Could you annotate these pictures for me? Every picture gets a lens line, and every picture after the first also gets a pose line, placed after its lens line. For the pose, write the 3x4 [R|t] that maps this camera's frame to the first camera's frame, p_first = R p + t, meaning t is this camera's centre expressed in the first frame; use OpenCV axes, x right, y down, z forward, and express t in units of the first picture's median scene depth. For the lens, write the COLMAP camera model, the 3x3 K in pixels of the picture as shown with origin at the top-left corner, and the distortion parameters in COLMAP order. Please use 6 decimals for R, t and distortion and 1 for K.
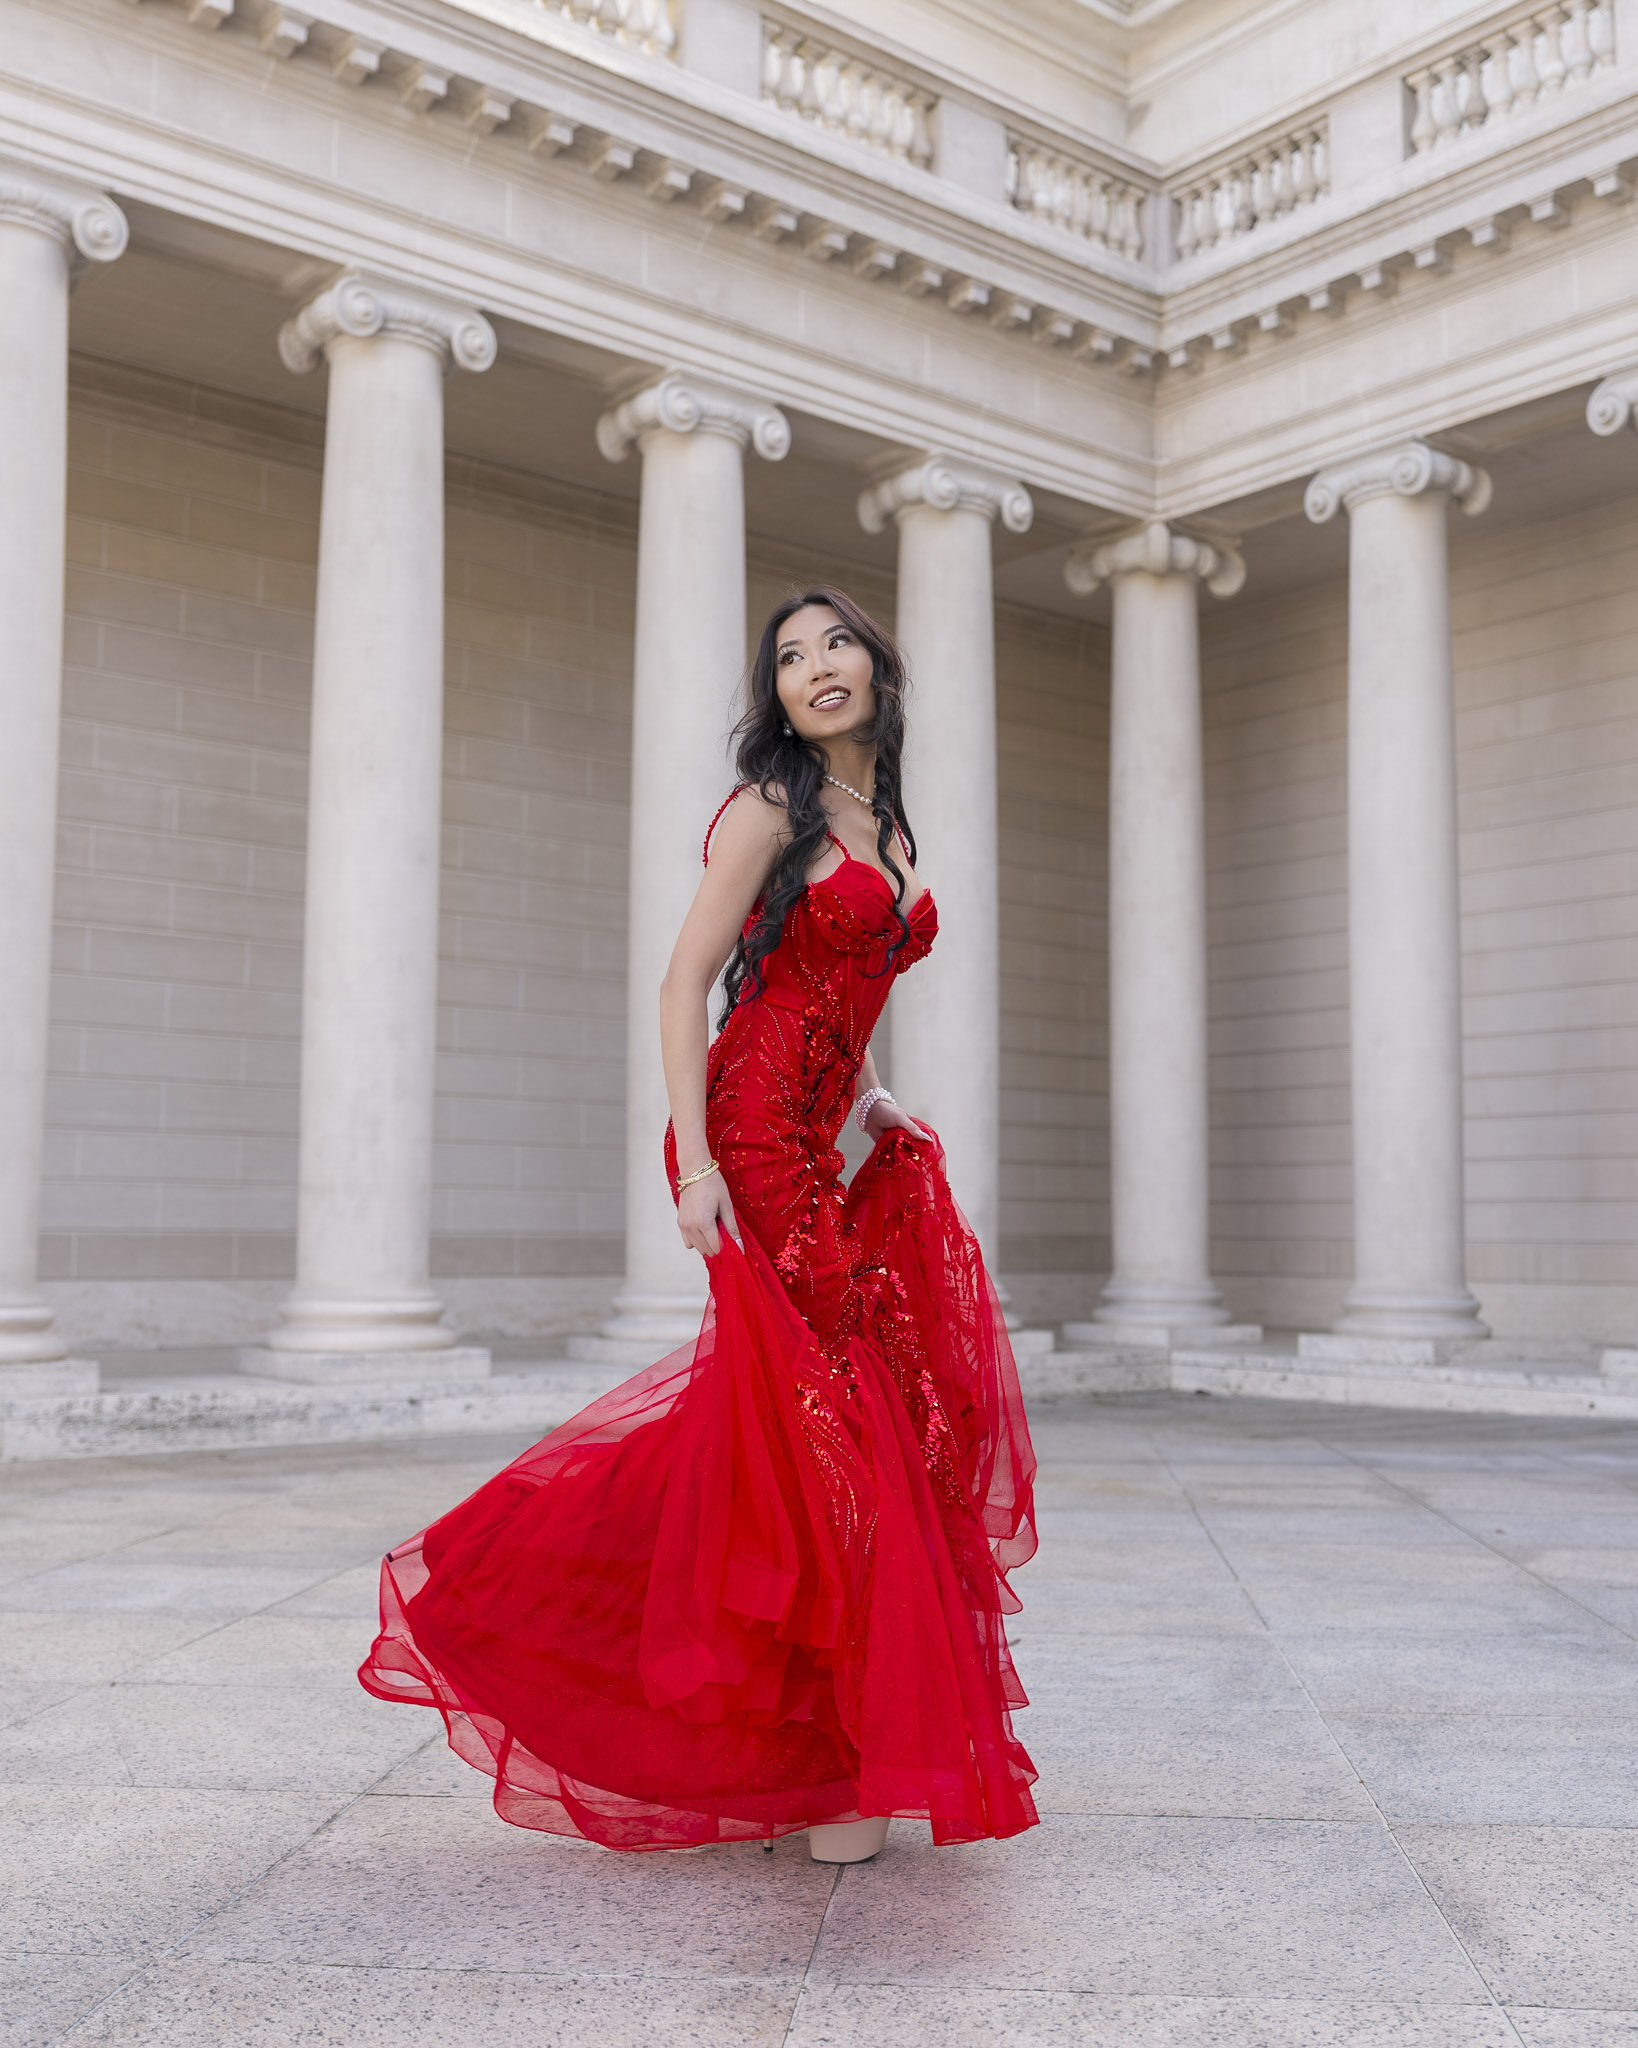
lens RADIAL K [[2219.6, 0, 819.0], [0, 2219.6, 1024.0], [0, 0, 1]] dist [-0.006727, -0.009537]
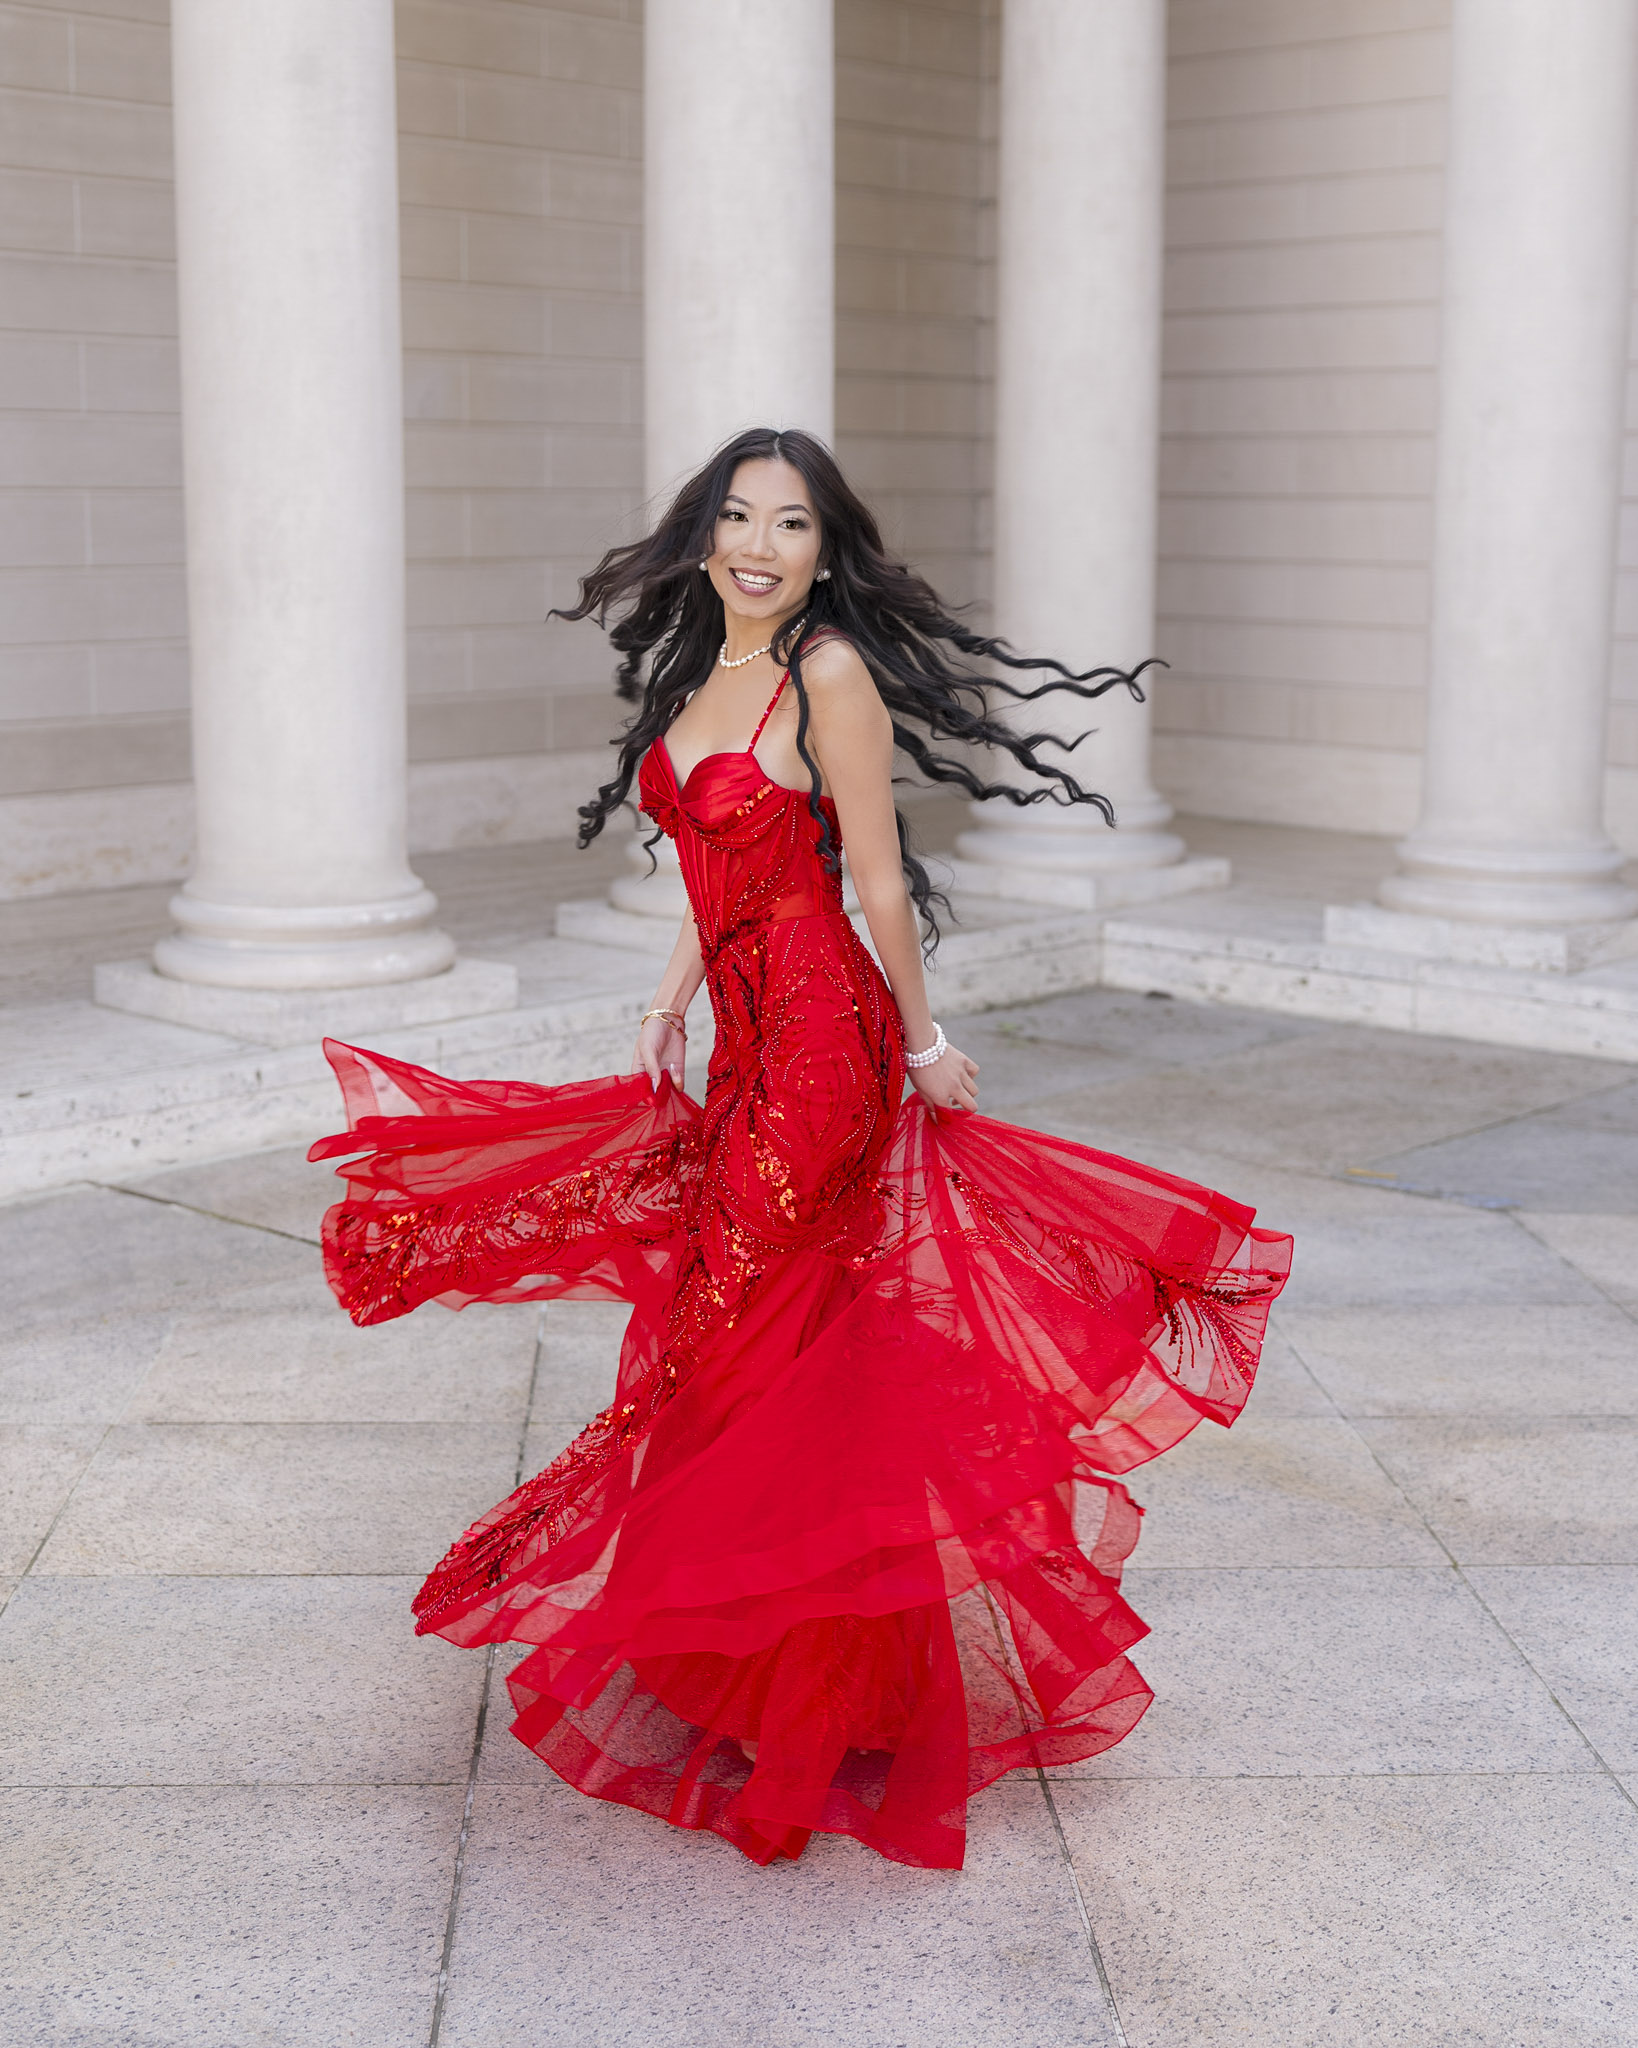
lens RADIAL K [[3076.2, 0, 819.0], [0, 3076.2, 1024.0], [0, 0, 1]] dist [0.003268, -0.018300]
pose [[0.990588, -0.025214, 0.134539, -0.033897], [-0.009707, 0.967474, 0.252784, -0.039410], [-0.136536, -0.251711, 0.958123, 0.208768]]
